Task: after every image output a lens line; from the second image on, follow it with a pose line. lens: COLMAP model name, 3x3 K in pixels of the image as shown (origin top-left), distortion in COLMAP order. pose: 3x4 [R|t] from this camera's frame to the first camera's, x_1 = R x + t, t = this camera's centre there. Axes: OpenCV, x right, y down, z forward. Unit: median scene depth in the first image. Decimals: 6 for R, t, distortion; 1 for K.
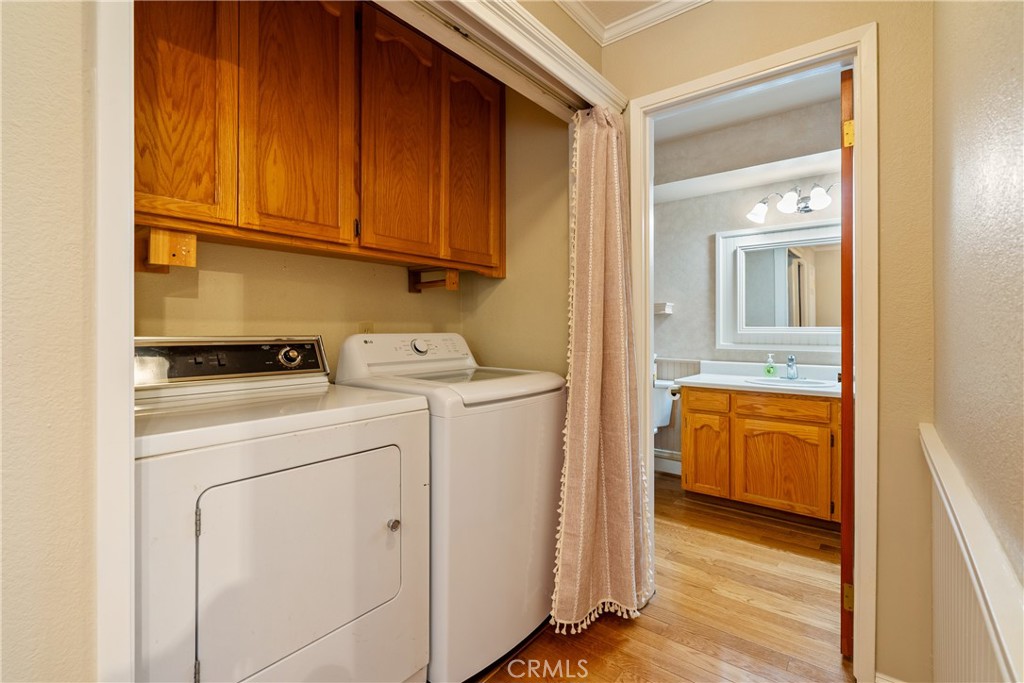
lens RADIAL K [[464.7, 0, 516.4], [0, 464.7, 327.1], [0, 0, 1]] dist [-0.005628, 0.000242]
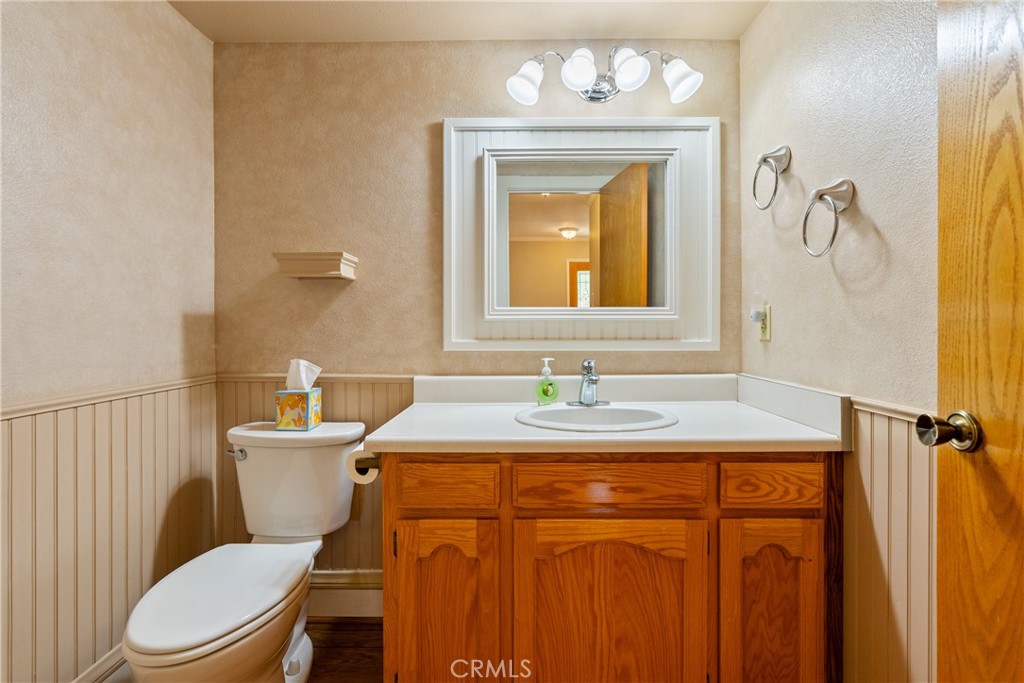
lens RADIAL K [[464.7, 0, 516.4], [0, 464.7, 327.1], [0, 0, 1]] dist [-0.005628, 0.000242]
pose [[0.782956, -0.001232, 0.622075, 0.196797], [-0.000752, 0.999995, 0.002927, 0.021391], [-0.622076, -0.002759, 0.782952, 0.611981]]
